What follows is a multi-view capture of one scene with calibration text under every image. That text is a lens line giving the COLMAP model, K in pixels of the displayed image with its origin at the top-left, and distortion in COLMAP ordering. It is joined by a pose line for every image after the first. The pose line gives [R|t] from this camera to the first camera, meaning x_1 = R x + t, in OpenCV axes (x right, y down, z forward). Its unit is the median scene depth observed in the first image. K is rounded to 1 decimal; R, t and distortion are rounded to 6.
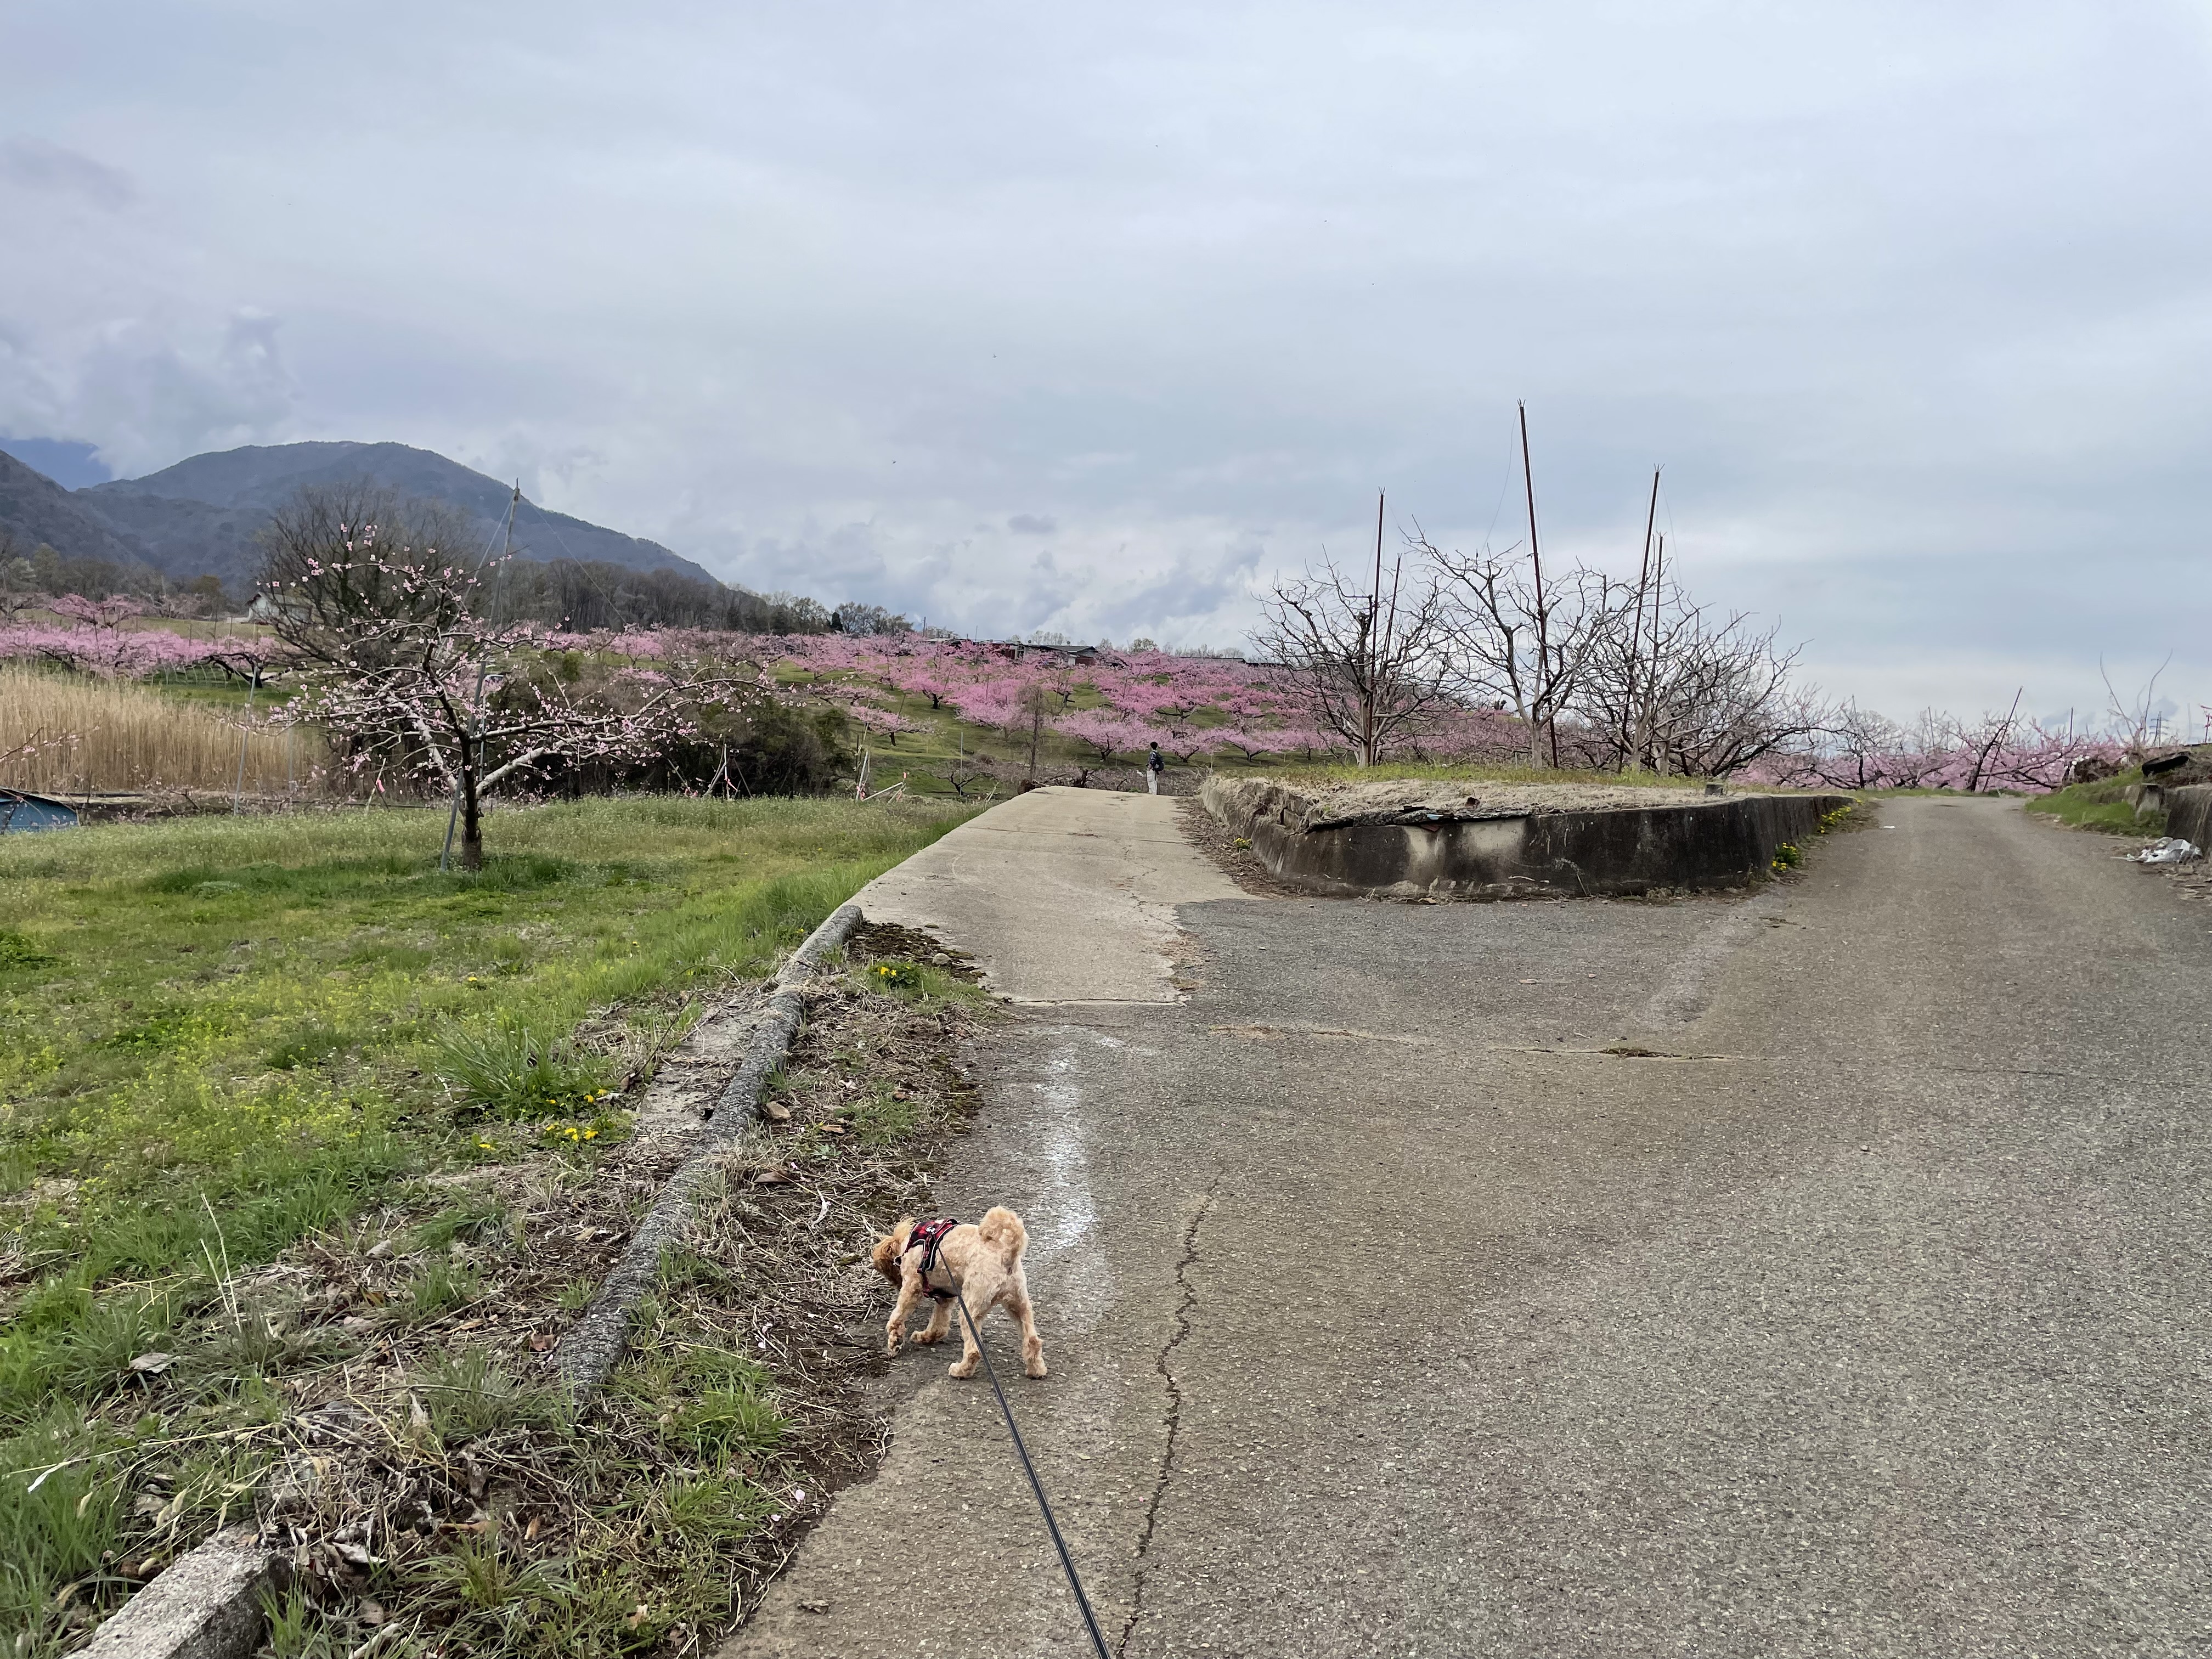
lens RADIAL K [[1708.1, 0, 1106.0], [0, 1708.1, 829.5], [0, 0, 1]] dist [0.095926, -0.126458]
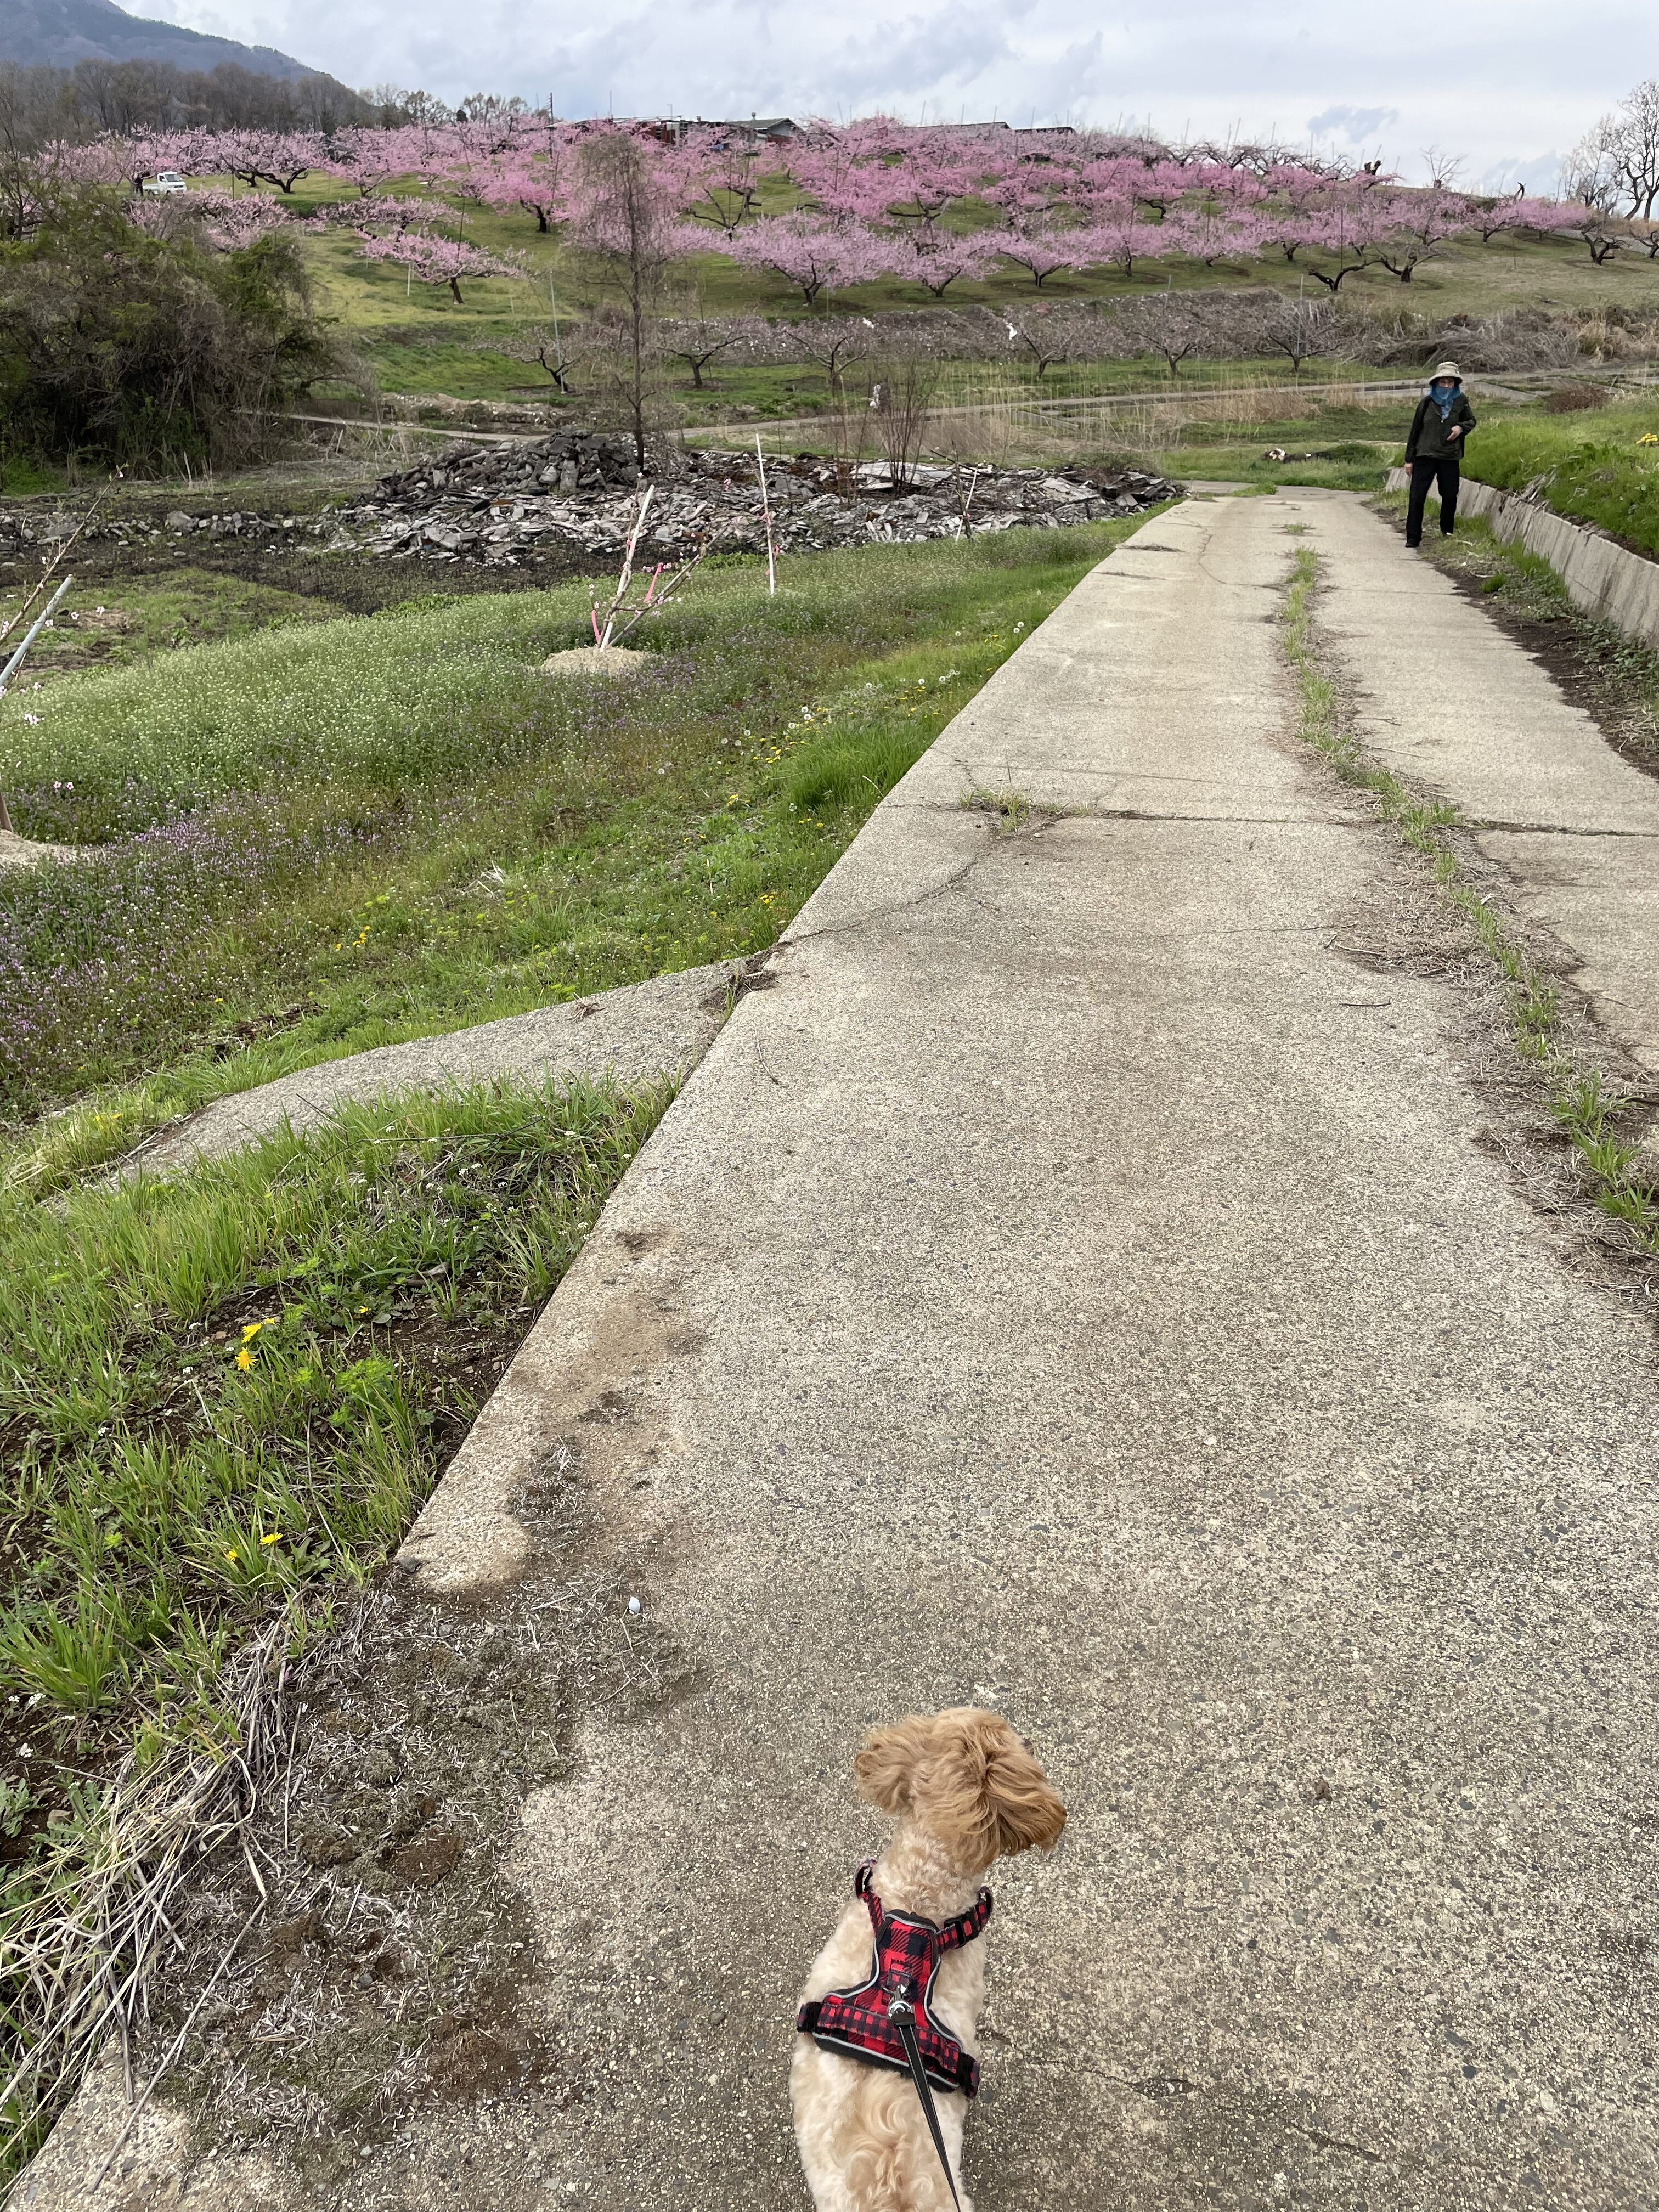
lens RADIAL K [[1708.1, 0, 859.7], [0, 1708.1, 1102.6], [0, 0, 1]] dist [0.095926, -0.126458]
pose [[0.997523, -0.068563, -0.015685, 0.006264], [0.069306, 0.920201, 0.385263, -0.012995], [-0.011981, -0.385396, 0.922673, 0.271021]]
